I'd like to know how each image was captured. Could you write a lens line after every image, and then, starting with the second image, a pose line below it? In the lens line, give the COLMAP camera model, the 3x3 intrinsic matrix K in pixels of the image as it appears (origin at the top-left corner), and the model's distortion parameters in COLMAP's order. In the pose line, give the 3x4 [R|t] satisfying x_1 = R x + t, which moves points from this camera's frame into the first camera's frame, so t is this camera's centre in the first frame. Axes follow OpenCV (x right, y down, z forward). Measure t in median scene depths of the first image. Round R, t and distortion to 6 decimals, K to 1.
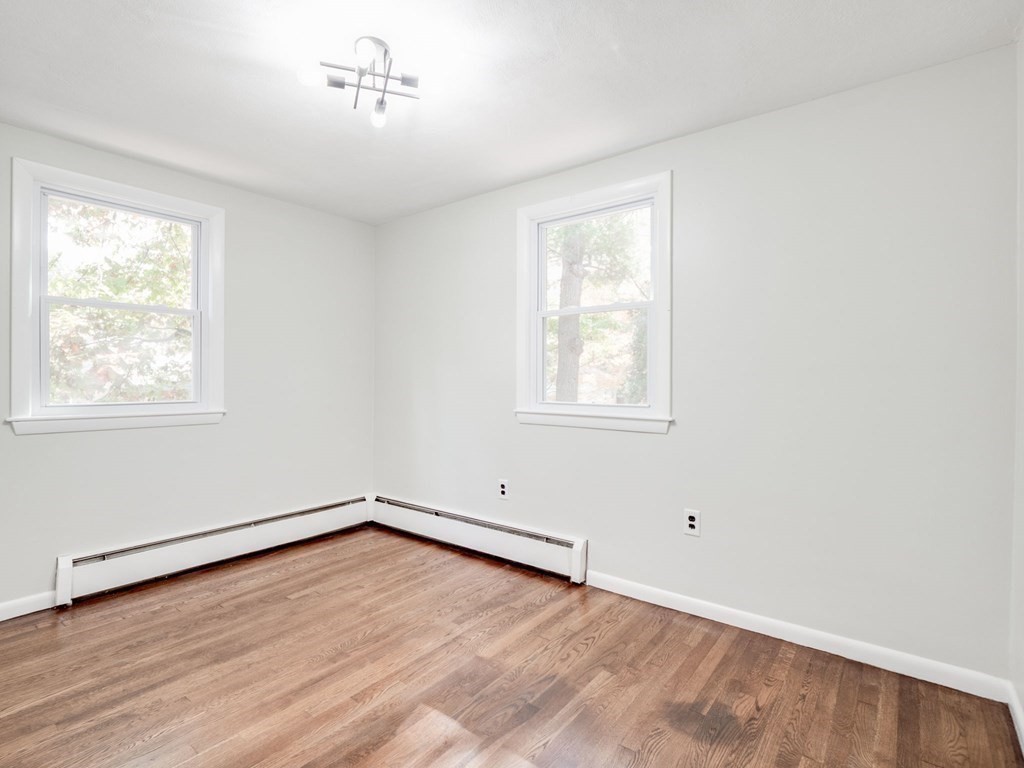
lens RADIAL K [[500.9, 0, 507.6], [0, 500.9, 370.4], [0, 0, 1]] dist [-0.003309, -0.004244]
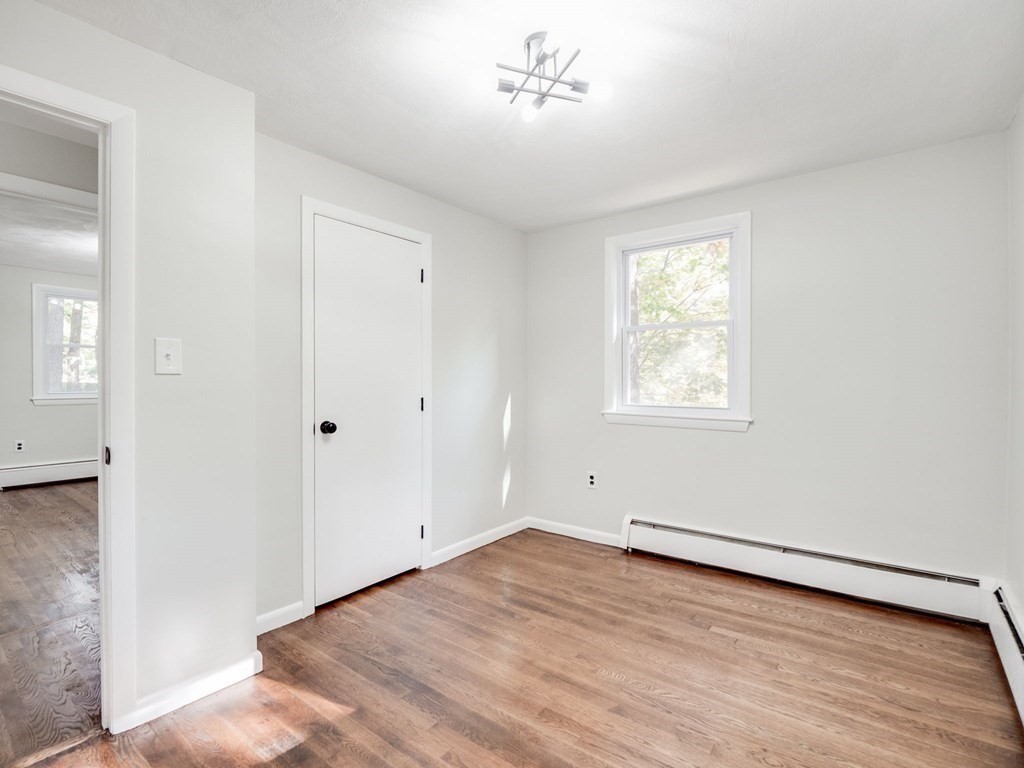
lens RADIAL K [[512.9, 0, 537.0], [0, 512.9, 382.6], [0, 0, 1]] dist [-0.005569, -0.001668]
pose [[0.032061, -0.000959, -0.999485, 0.503781], [0.011319, 0.999936, -0.000596, 0.006112], [0.999422, -0.011294, 0.032069, 0.686343]]
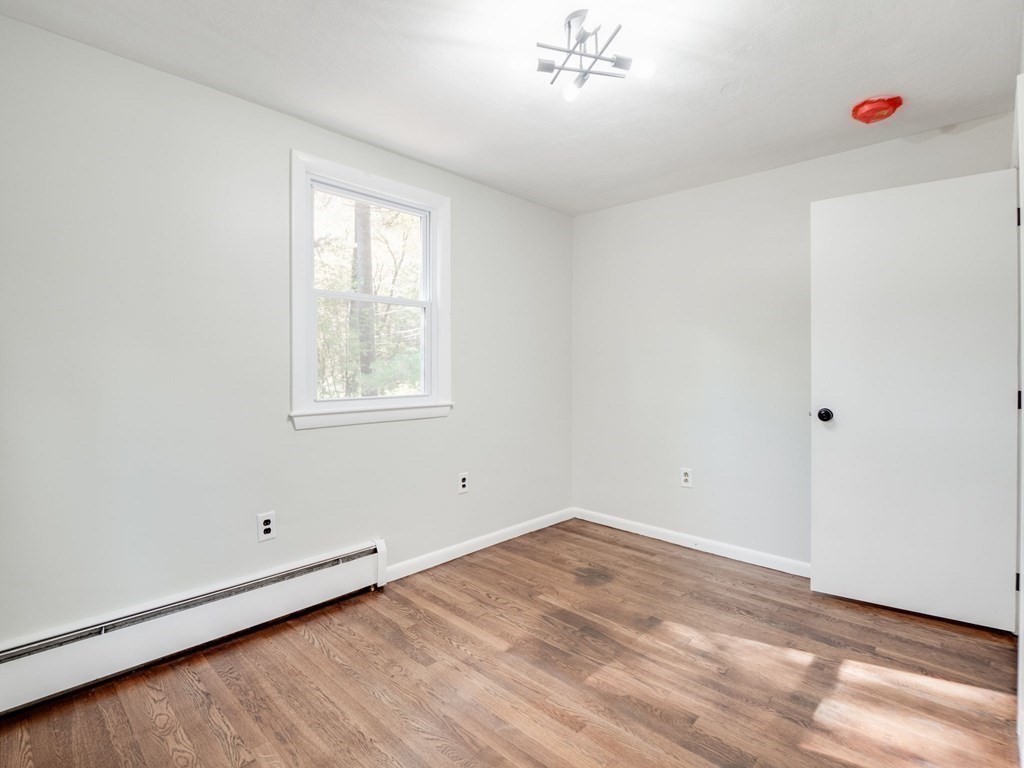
lens RADIAL K [[500.9, 0, 507.6], [0, 500.9, 370.4], [0, 0, 1]] dist [-0.003309, -0.004244]
pose [[0.122165, -0.009061, 0.992468, -0.859803], [-0.010122, 0.999895, 0.010375, 0.005509], [-0.992458, -0.011313, 0.122061, 0.732622]]
